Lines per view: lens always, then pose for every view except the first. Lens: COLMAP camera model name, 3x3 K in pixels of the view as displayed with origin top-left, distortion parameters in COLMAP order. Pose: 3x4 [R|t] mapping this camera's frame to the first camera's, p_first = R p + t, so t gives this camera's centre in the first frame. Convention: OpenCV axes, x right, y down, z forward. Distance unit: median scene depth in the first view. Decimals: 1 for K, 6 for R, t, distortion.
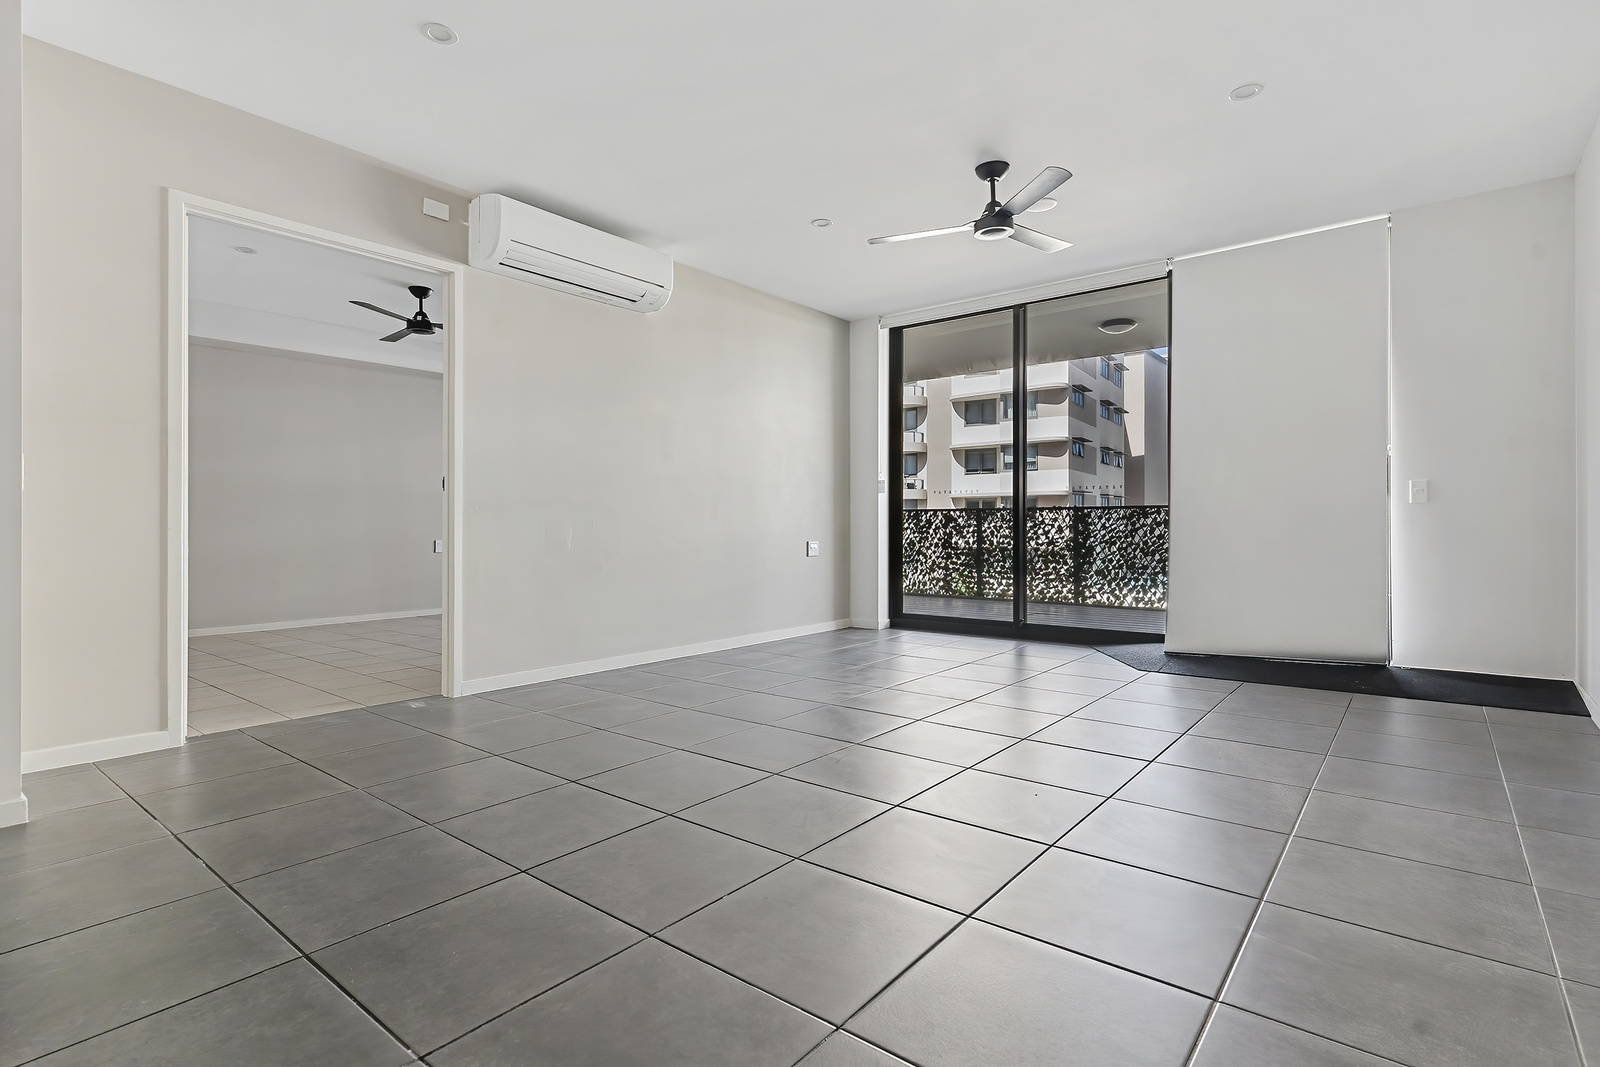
lens RADIAL K [[767.5, 0, 803.8], [0, 767.5, 528.2], [0, 0, 1]] dist [-0.004053, 0.000014]
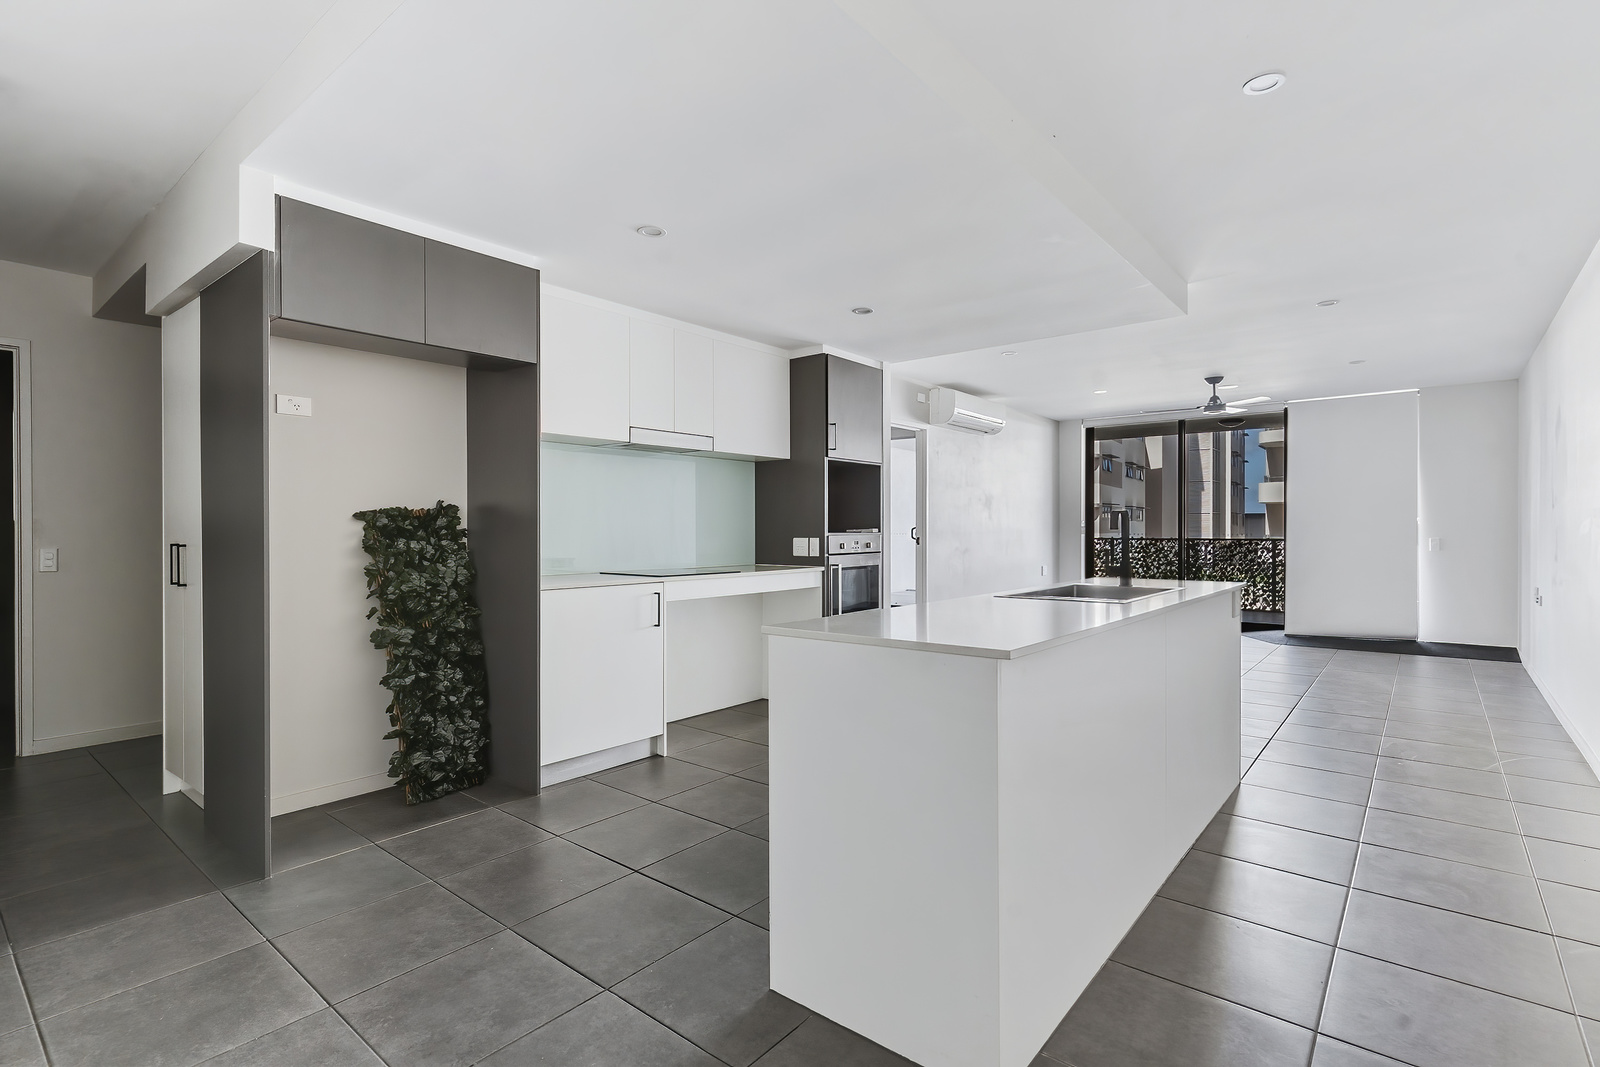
lens RADIAL K [[767.5, 0, 795.5], [0, 767.5, 533.2], [0, 0, 1]] dist [-0.004053, 0.000014]
pose [[0.999988, 0.003535, -0.003373, -0.604186], [-0.003518, 0.999981, 0.005019, -0.068270], [0.003390, -0.005007, 0.999982, -0.700707]]
